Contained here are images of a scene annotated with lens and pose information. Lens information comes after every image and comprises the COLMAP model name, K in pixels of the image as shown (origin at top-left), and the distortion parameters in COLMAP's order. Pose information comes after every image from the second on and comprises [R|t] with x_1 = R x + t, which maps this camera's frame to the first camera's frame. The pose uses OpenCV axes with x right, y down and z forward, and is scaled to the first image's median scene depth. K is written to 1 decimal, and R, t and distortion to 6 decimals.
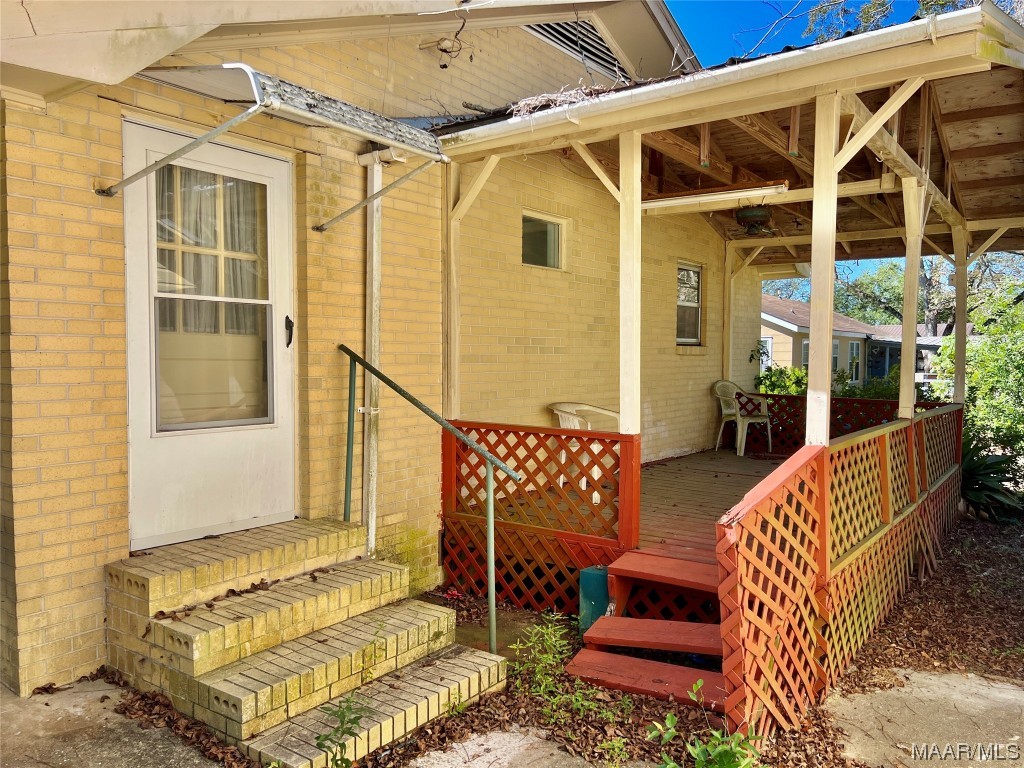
lens RADIAL K [[768.9, 0, 506.3], [0, 768.9, 392.4], [0, 0, 1]] dist [0.048982, -0.004783]
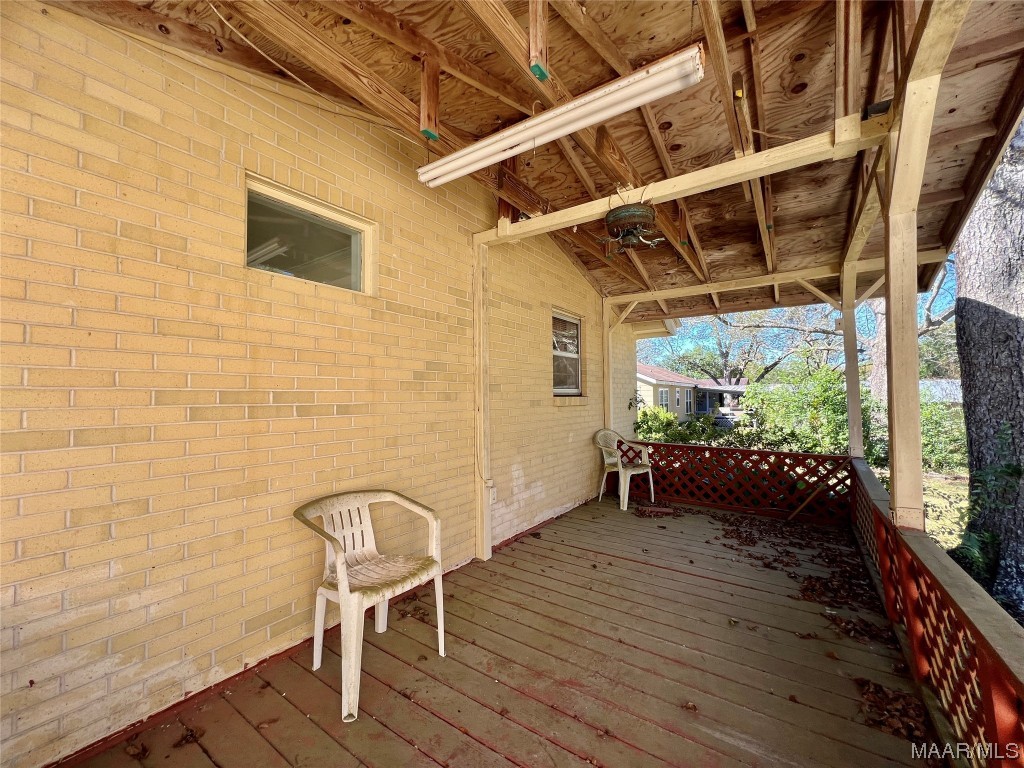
lens RADIAL K [[409.7, 0, 516.0], [0, 409.7, 376.3], [0, 0, 1]] dist [-0.004781, -0.000065]
pose [[0.998960, -0.007641, 0.044943, 0.142556], [0.012085, 0.994969, -0.099448, -0.033962], [-0.043957, 0.099888, 0.994027, 0.467834]]
